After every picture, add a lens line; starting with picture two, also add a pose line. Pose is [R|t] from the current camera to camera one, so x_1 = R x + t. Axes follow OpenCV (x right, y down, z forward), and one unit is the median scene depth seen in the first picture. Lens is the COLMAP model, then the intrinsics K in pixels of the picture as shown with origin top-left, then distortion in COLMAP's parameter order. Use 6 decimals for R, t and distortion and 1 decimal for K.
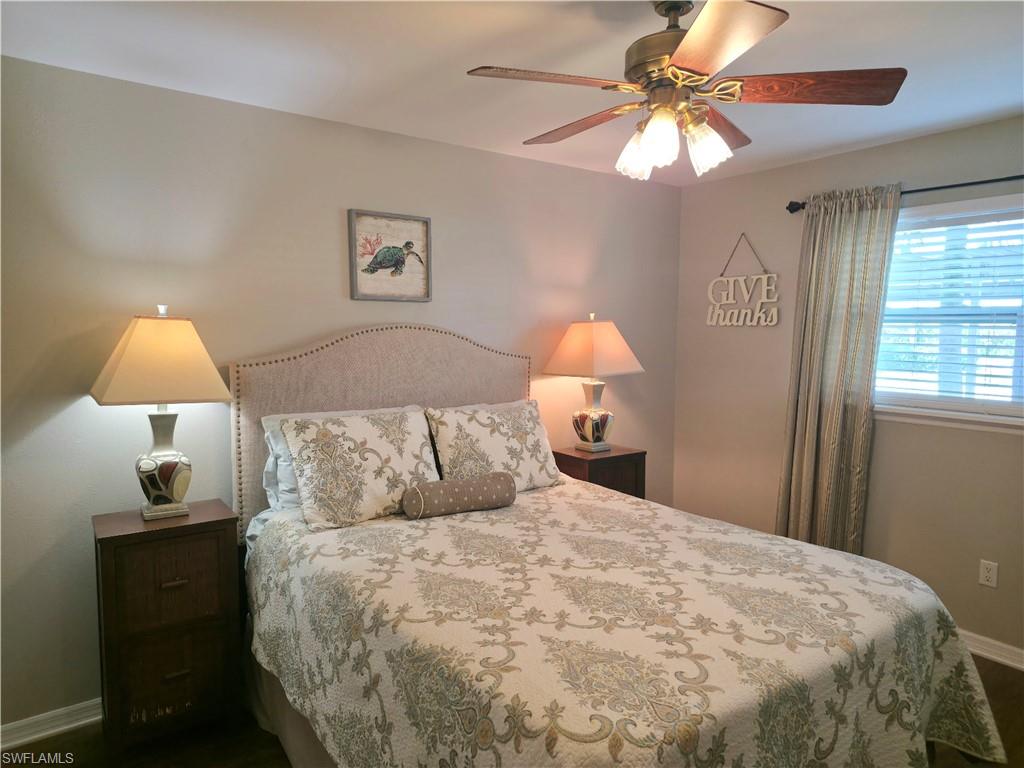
lens RADIAL K [[681.5, 0, 512.0], [0, 681.5, 384.0], [0, 0, 1]] dist [0.058335, 0.000675]
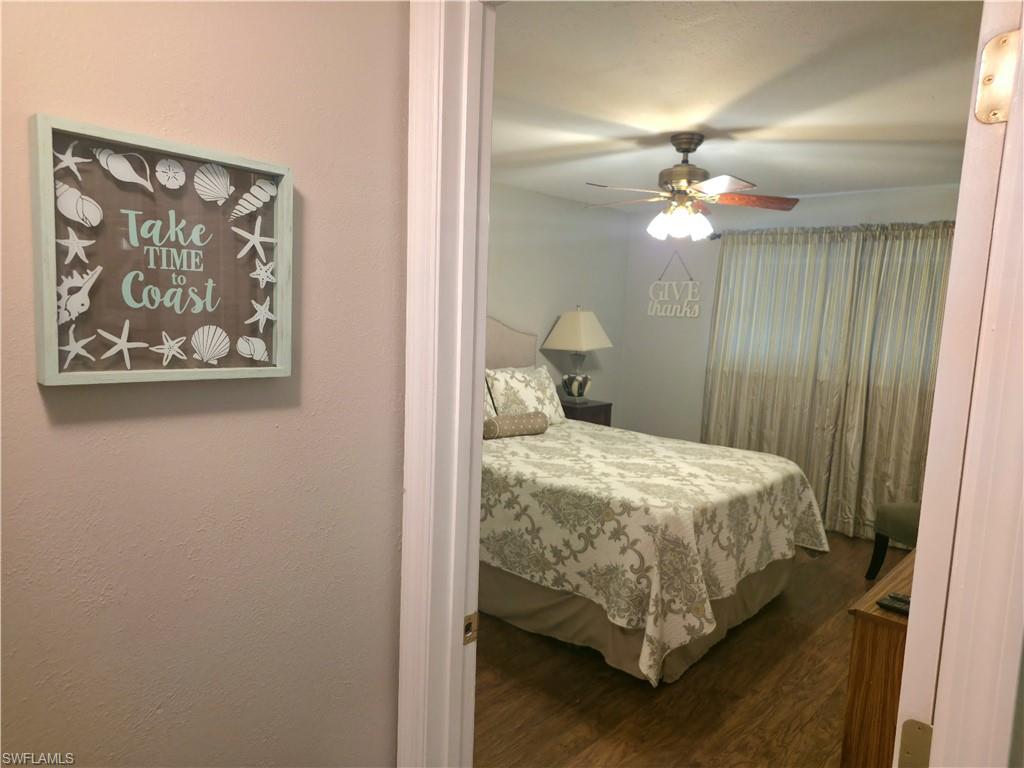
lens RADIAL K [[665.2, 0, 515.6], [0, 665.2, 382.1], [0, 0, 1]] dist [0.056305, -0.046789]
pose [[0.985474, 0.004308, 0.169773, -0.461901], [-0.008765, 0.999636, 0.025509, 0.039948], [-0.169602, -0.026627, 0.985153, -0.650054]]
